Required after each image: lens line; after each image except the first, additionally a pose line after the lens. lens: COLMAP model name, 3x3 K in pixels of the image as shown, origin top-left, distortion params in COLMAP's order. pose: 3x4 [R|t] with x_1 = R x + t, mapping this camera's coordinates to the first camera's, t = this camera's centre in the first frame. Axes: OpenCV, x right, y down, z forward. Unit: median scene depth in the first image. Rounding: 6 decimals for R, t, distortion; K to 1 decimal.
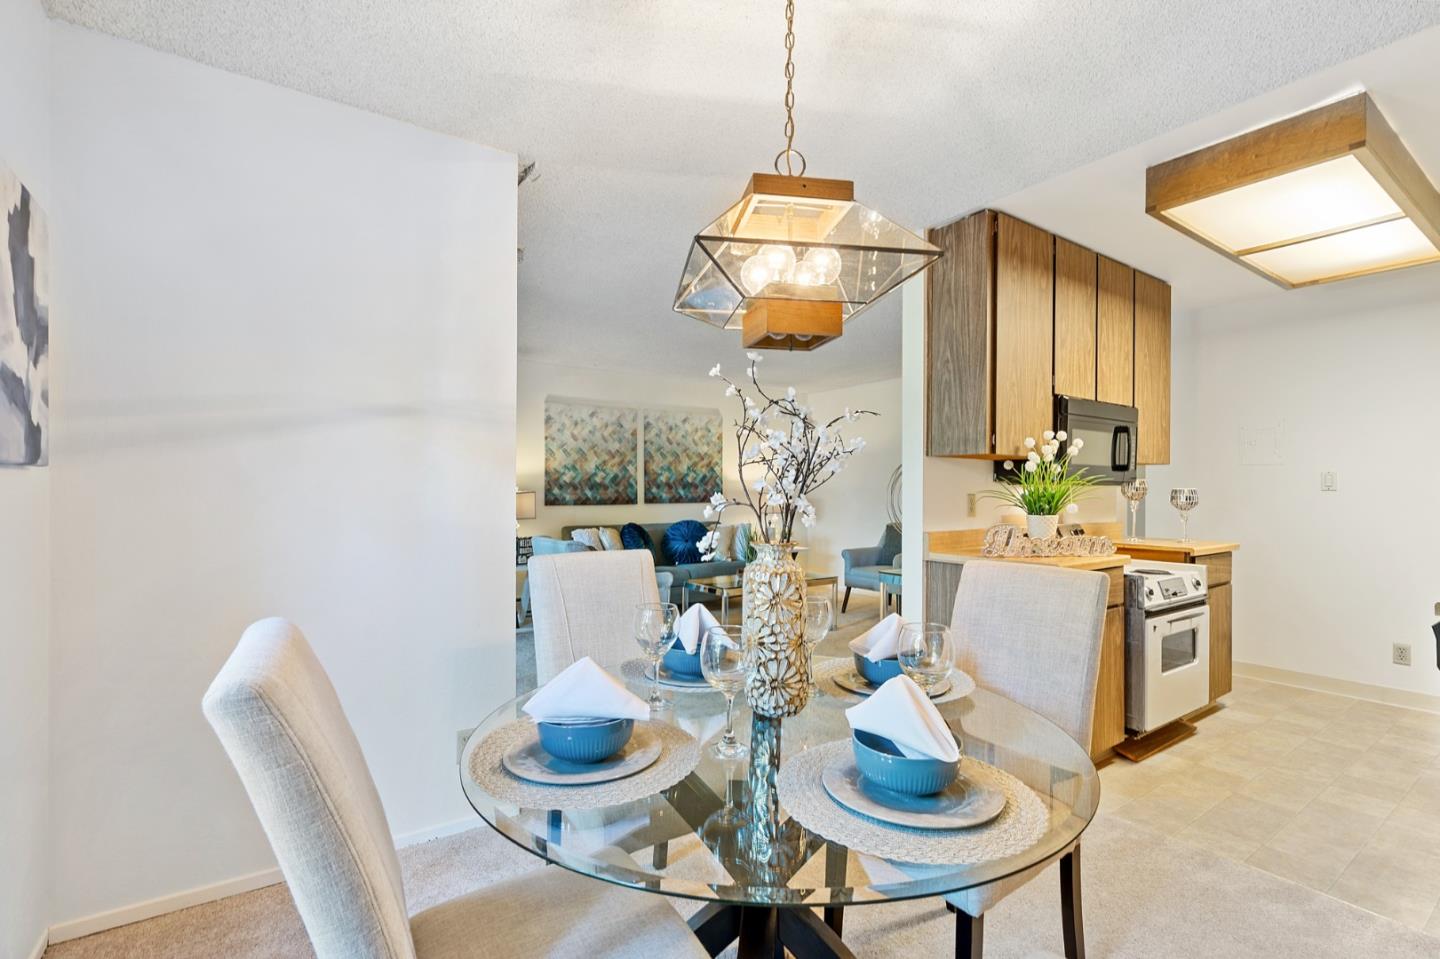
lens RADIAL K [[683.2, 0, 705.5], [0, 683.2, 498.6], [0, 0, 1]] dist [-0.000481, 0.001607]
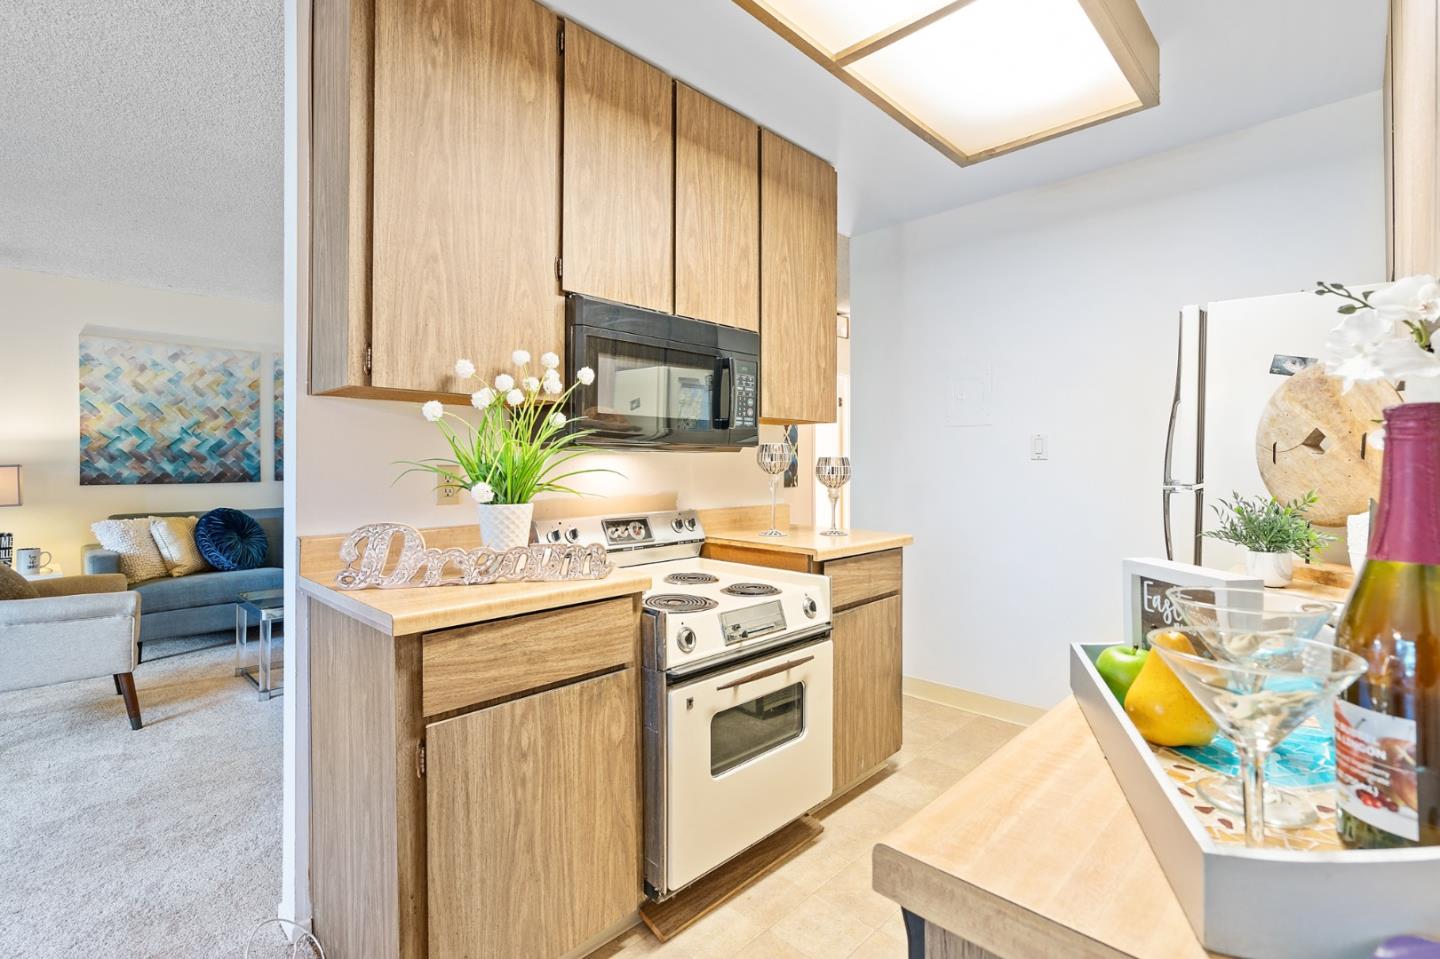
lens RADIAL K [[683.2, 0, 717.8], [0, 683.2, 474.6], [0, 0, 1]] dist [-0.000481, 0.001607]
pose [[0.983191, -0.004864, 0.182516, 0.269718], [0.004333, 0.999985, 0.003312, 0.000061], [-0.182529, -0.002466, 0.983197, 0.206694]]
